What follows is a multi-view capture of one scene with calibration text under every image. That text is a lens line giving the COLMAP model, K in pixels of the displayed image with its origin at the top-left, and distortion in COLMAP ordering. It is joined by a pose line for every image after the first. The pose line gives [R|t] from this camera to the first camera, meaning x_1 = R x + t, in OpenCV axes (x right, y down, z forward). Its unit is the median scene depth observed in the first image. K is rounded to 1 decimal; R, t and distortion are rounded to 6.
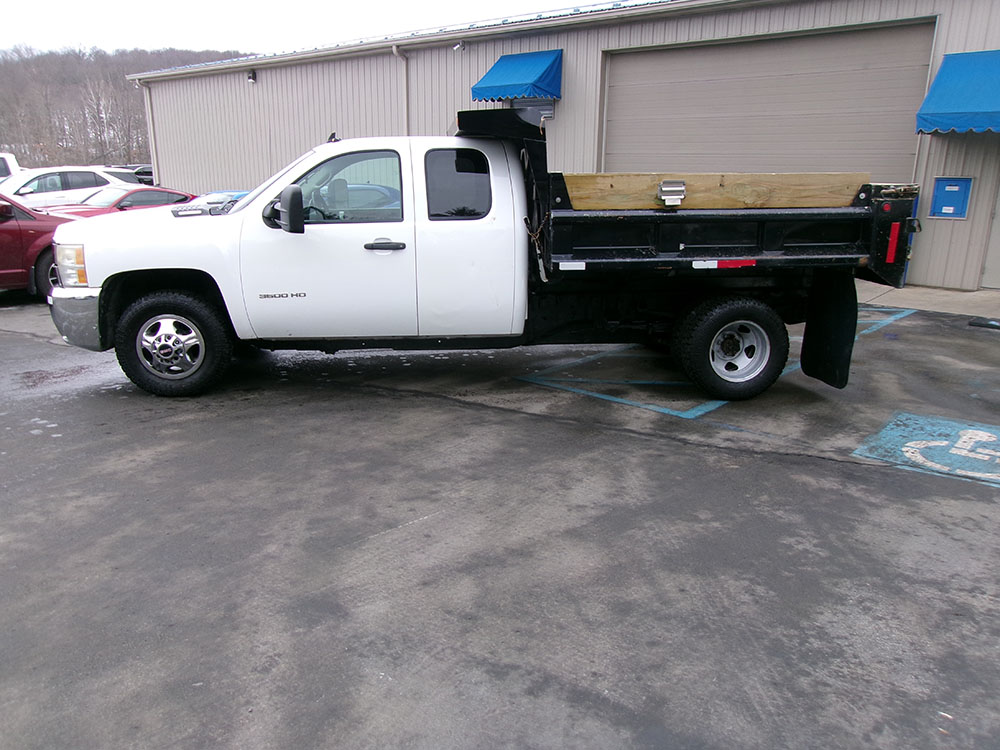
lens RADIAL K [[776.5, 0, 500.0], [0, 776.5, 375.0], [0, 0, 1]] dist [-0.009776, 0.044591]
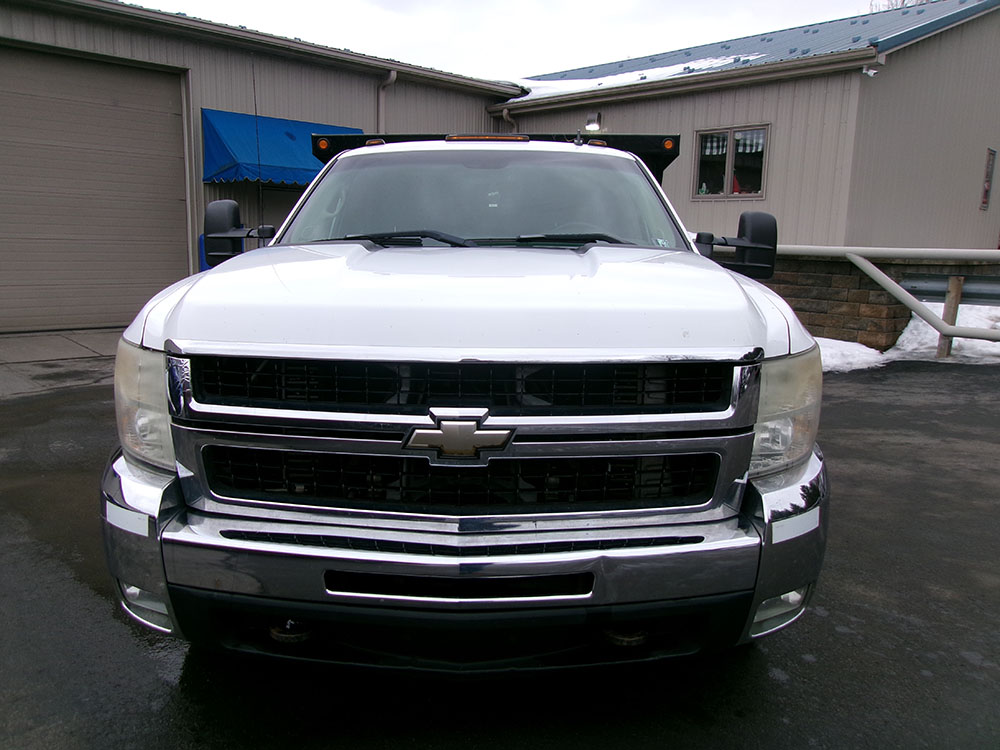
lens RADIAL K [[772.7, 0, 500.0], [0, 772.7, 375.0], [0, 0, 1]] dist [-0.038487, 0.052617]
pose [[0.107003, -0.179453, 0.977930, -0.720353], [0.240493, 0.959042, 0.149673, -0.191106], [-0.964735, 0.219170, 0.145777, 0.837380]]
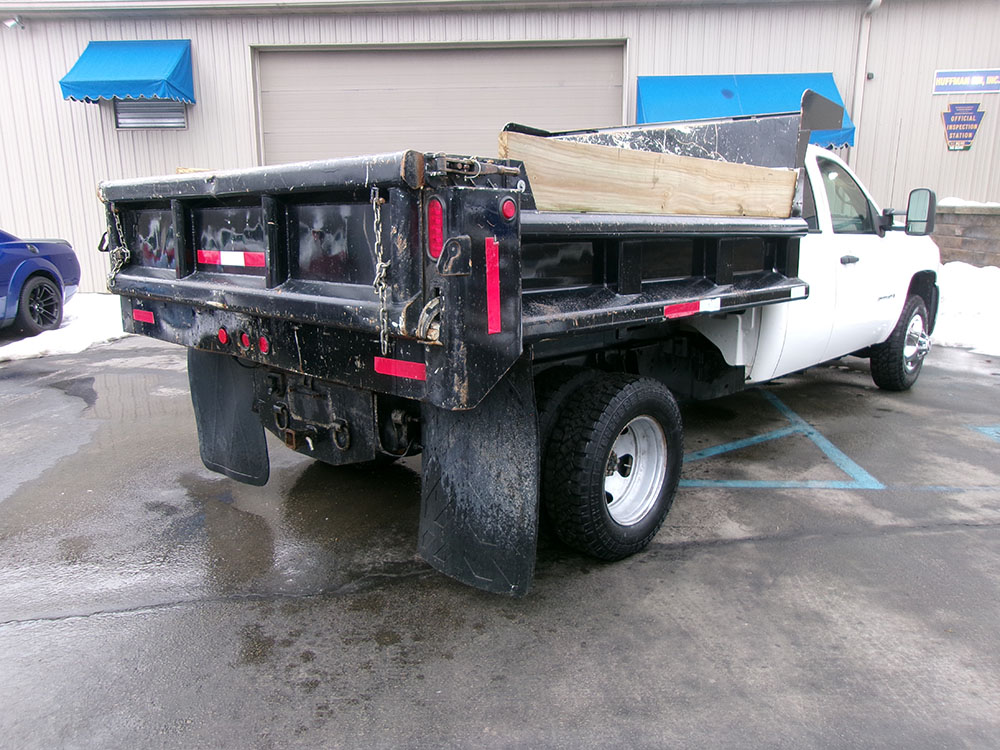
lens RADIAL K [[776.5, 0, 500.0], [0, 776.5, 375.0], [0, 0, 1]] dist [-0.009776, 0.044591]
pose [[0.799463, -0.149196, 0.581894, -0.374368], [0.172549, 0.984880, 0.015456, -0.101106], [-0.575401, 0.088049, 0.813118, 0.461355]]
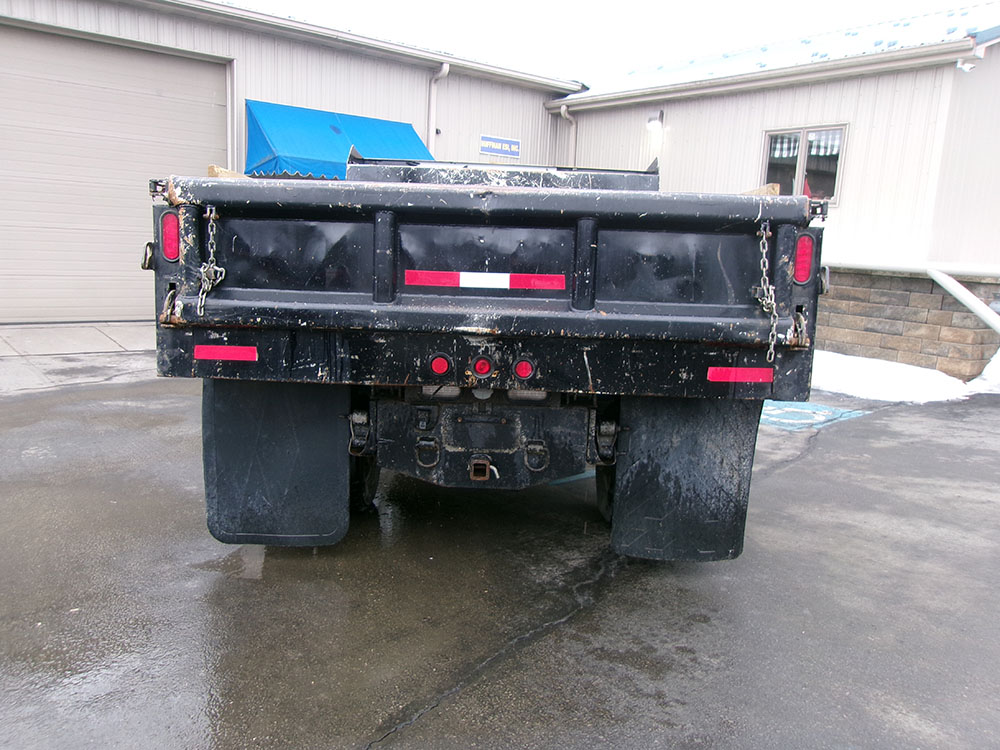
lens RADIAL K [[773.5, 0, 499.6], [0, 773.5, 372.1], [0, 0, 1]] dist [-0.027734, 0.041989]
pose [[0.198132, -0.169142, 0.965471, -0.625546], [0.211475, 0.969176, 0.126393, -0.186022], [-0.957090, 0.179131, 0.227794, 0.797947]]
